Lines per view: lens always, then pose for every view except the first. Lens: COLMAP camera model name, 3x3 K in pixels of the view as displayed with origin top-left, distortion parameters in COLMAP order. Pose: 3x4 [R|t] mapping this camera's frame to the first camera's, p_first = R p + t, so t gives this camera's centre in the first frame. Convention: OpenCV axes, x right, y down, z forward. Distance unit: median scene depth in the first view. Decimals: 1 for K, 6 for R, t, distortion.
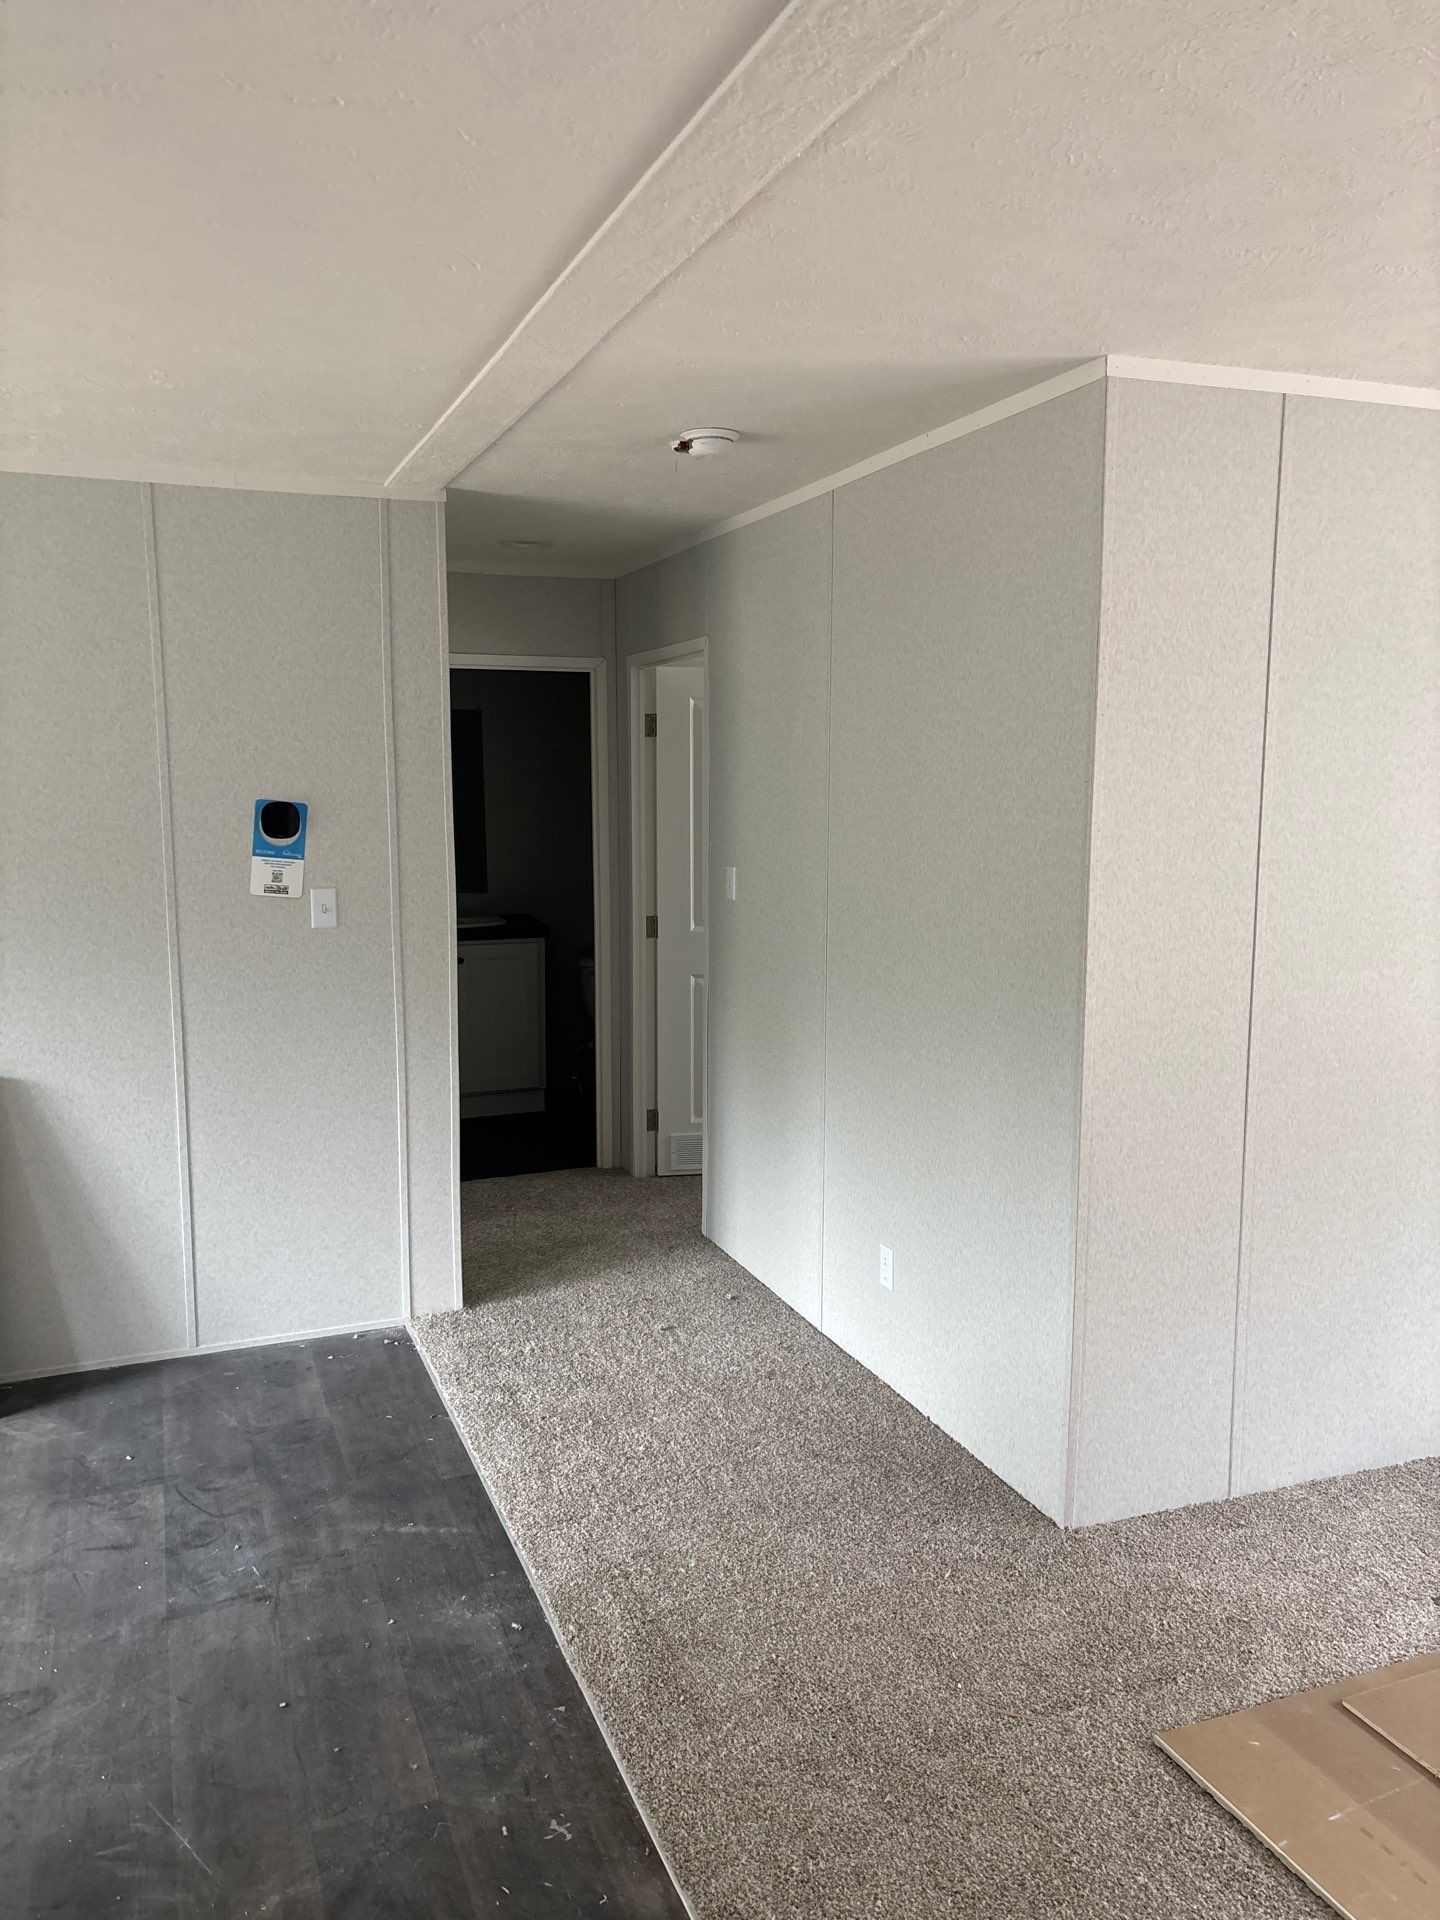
lens RADIAL K [[1447.8, 0, 718.1], [0, 1447.8, 968.6], [0, 0, 1]] dist [0.012309, 0.002327]
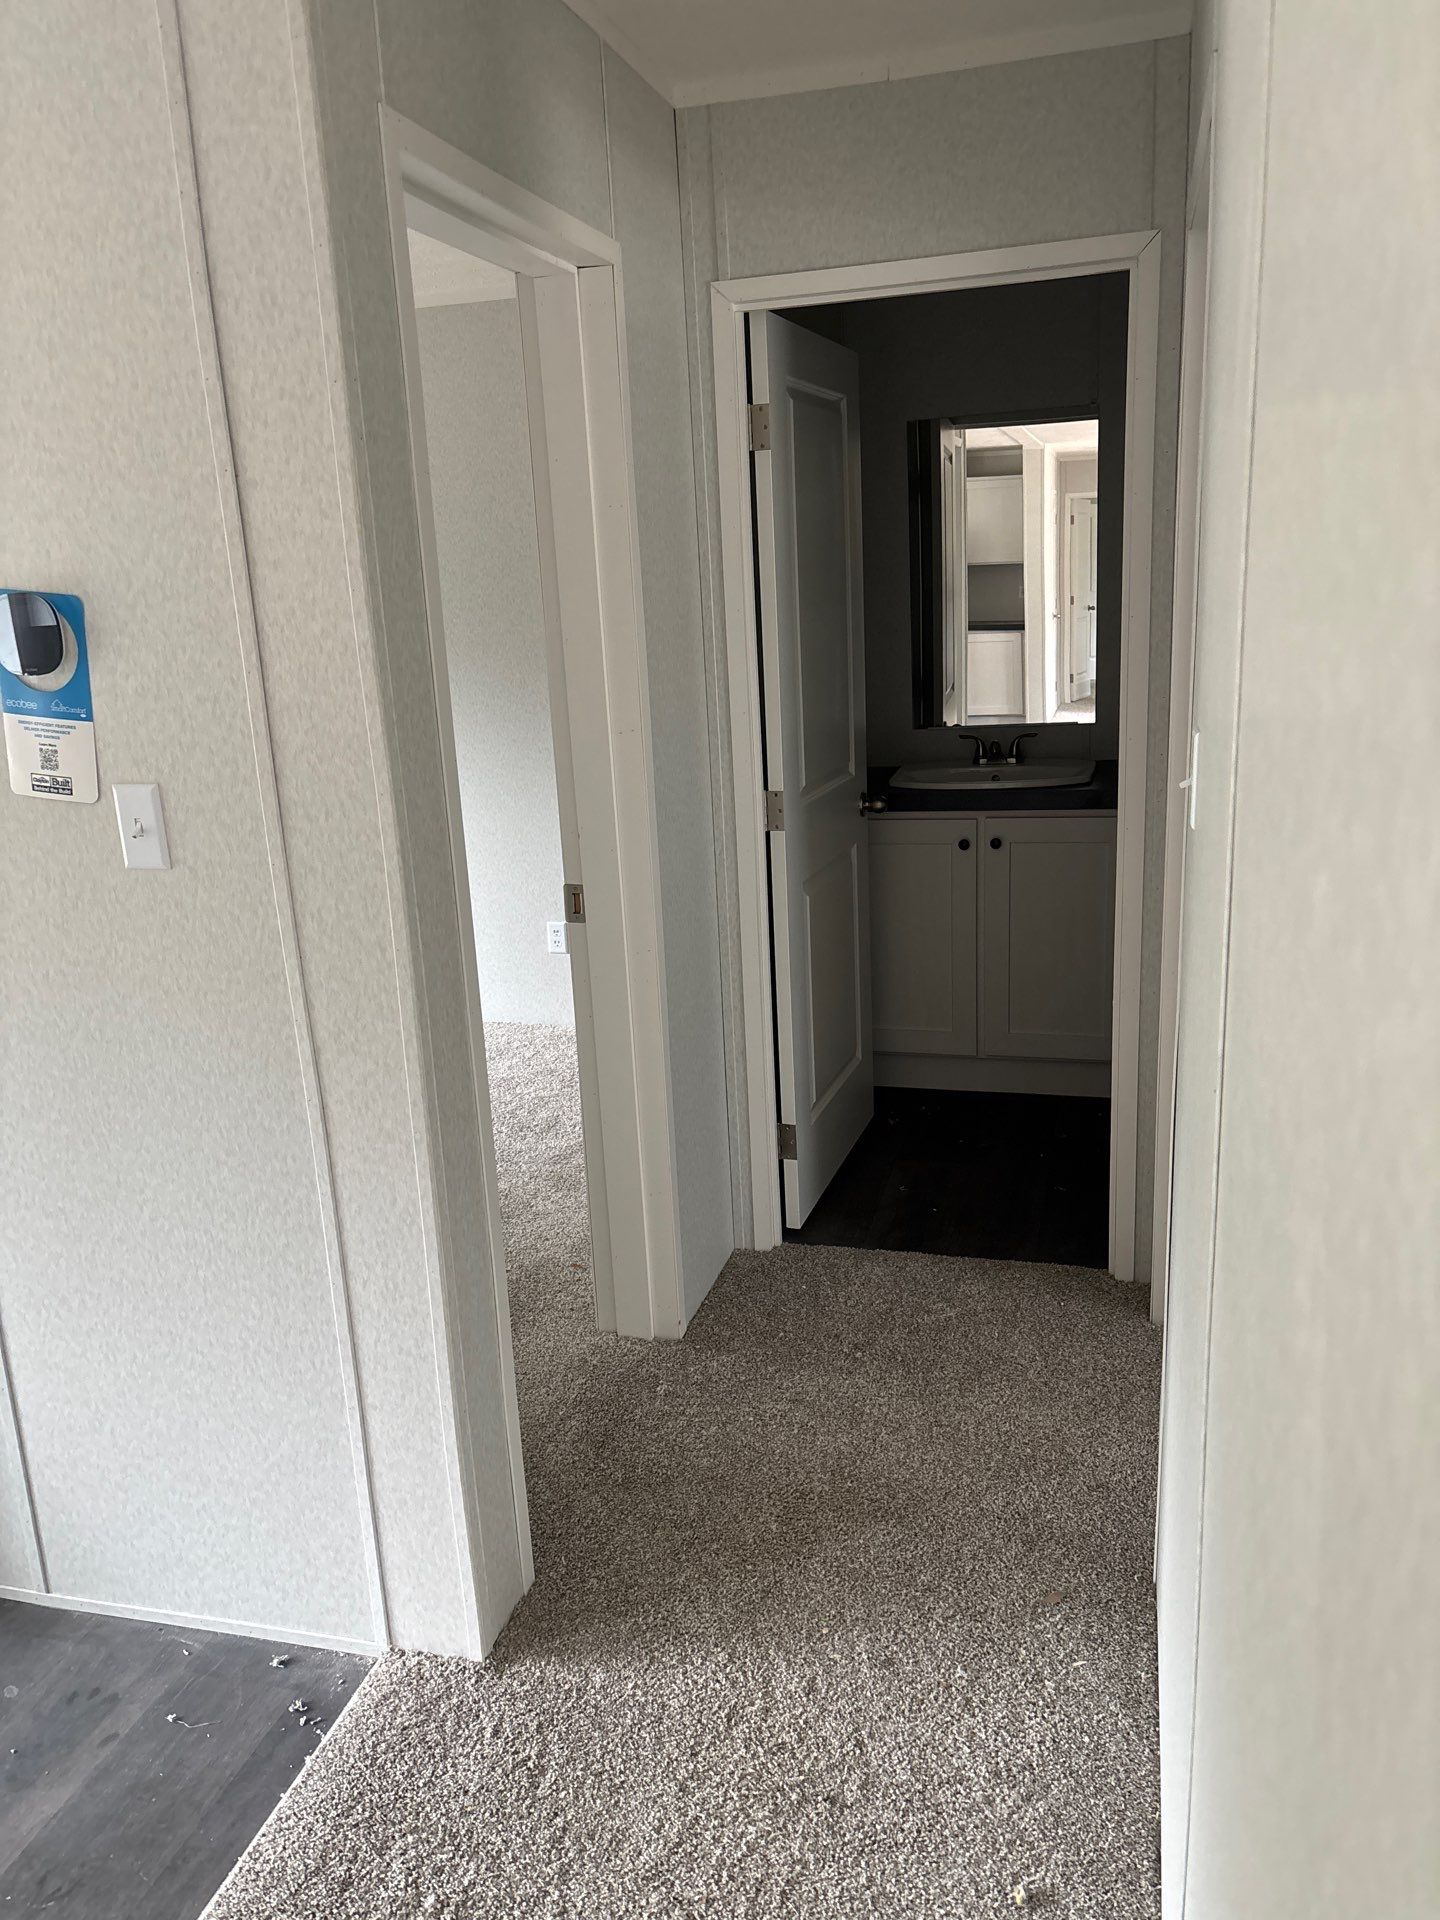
lens RADIAL K [[1447.8, 0, 718.1], [0, 1447.8, 968.6], [0, 0, 1]] dist [0.012309, 0.002327]
pose [[0.793679, 0.121060, -0.596170, 0.154262], [-0.029754, 0.986551, 0.160720, -0.076440], [0.607609, -0.109822, 0.786607, 0.738339]]
